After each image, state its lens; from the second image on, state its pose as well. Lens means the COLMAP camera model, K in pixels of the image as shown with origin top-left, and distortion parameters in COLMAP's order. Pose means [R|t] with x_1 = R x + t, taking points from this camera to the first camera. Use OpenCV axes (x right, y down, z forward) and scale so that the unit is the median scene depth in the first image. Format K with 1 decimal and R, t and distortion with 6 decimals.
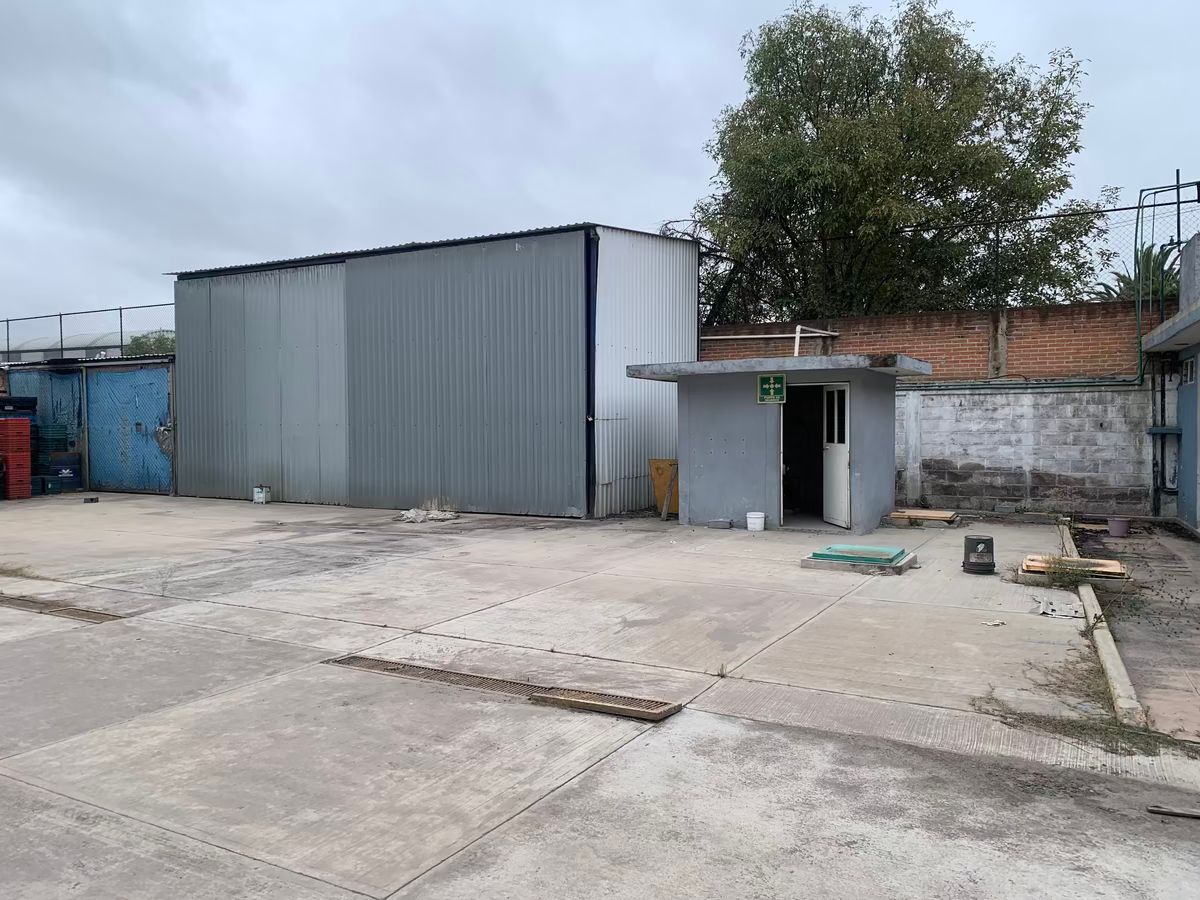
lens RADIAL K [[920.4, 0, 601.6], [0, 920.4, 444.2], [0, 0, 1]] dist [0.017515, -0.003498]
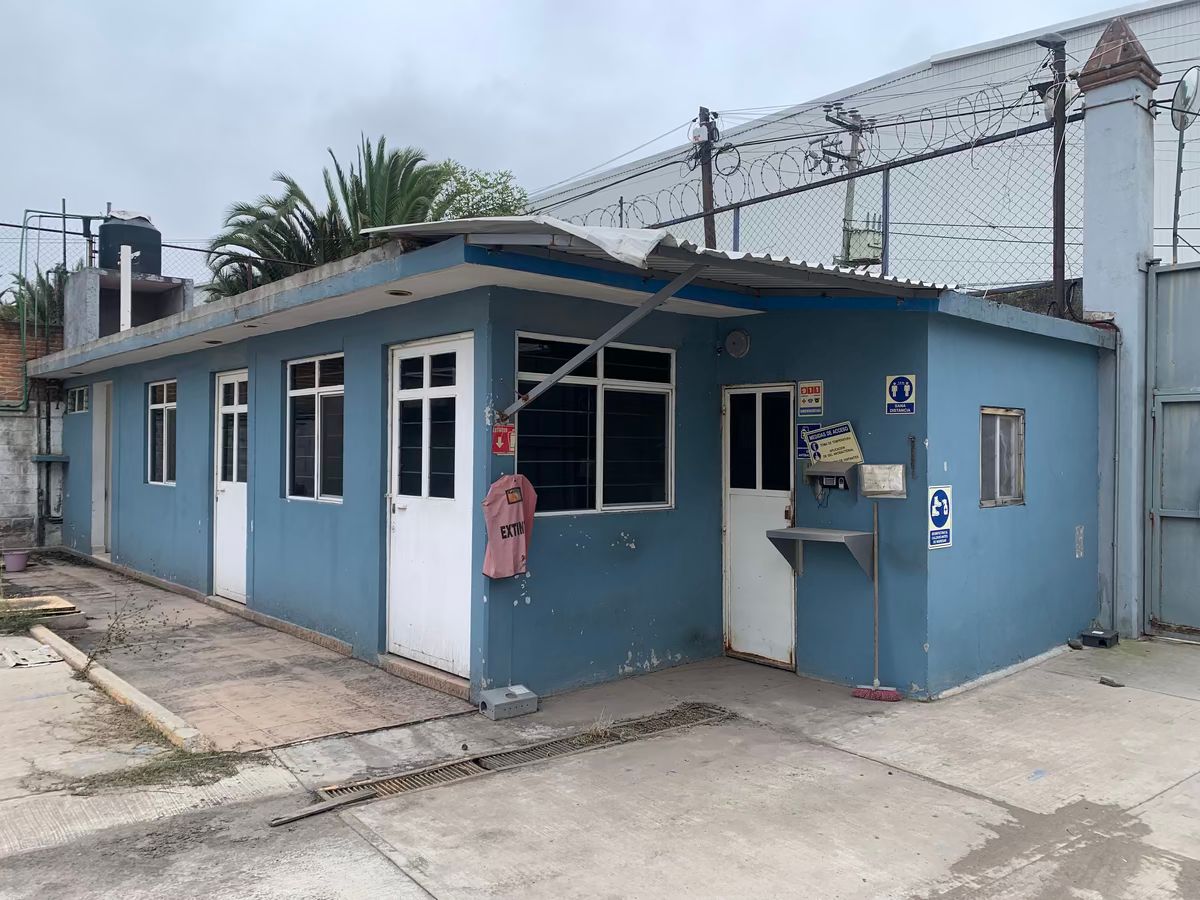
lens RADIAL K [[920.4, 0, 600.2], [0, 920.4, 446.3], [0, 0, 1]] dist [0.017515, -0.003498]
pose [[0.401462, 0.012228, 0.915794, -0.161501], [0.013169, 0.999730, -0.019122, -0.003259], [-0.915781, 0.019737, 0.401193, 0.180687]]
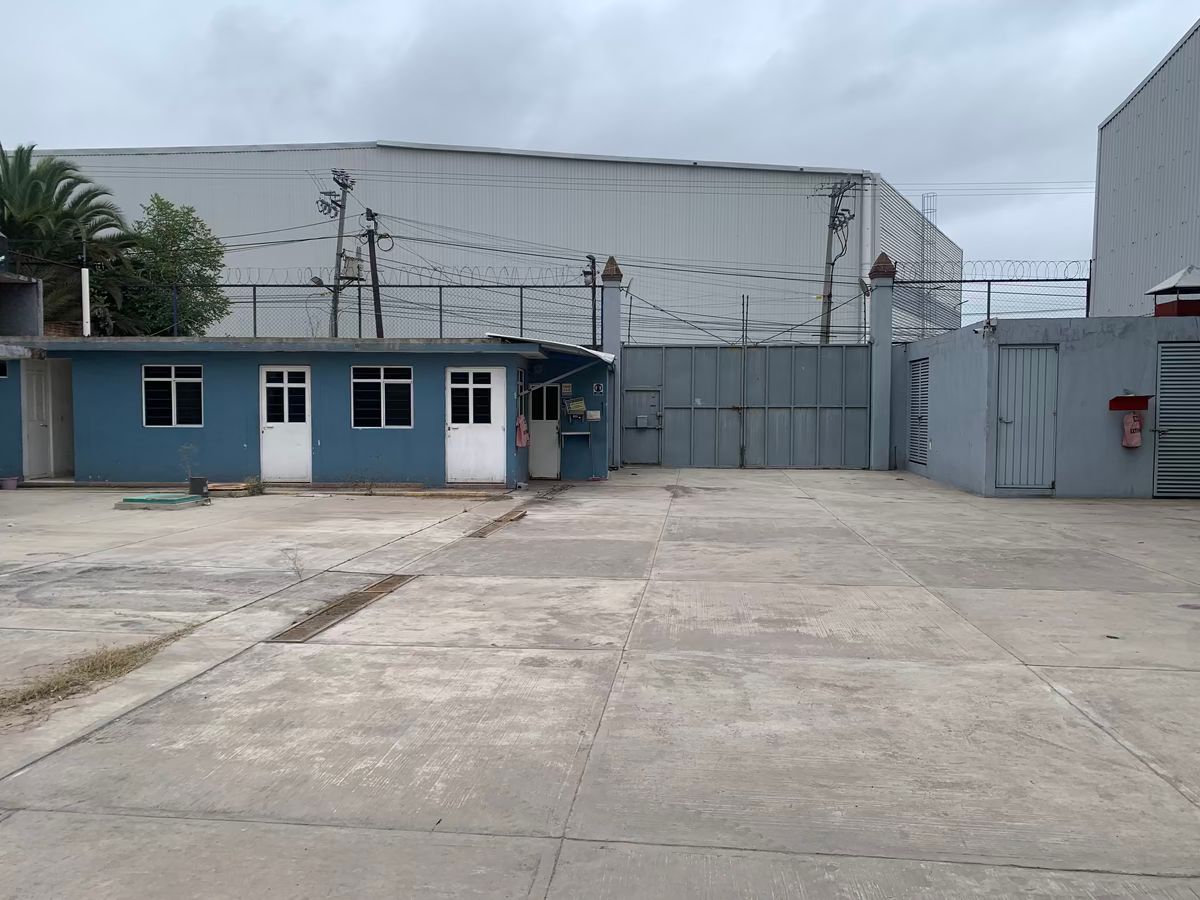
lens RADIAL K [[920.4, 0, 599.9], [0, 920.4, 452.7], [0, 0, 1]] dist [0.017515, -0.003498]
pose [[-0.391561, -0.042139, 0.919187, -1.421300], [0.018013, 0.998408, 0.053444, -0.016555], [-0.919976, 0.037484, -0.390178, 1.059514]]
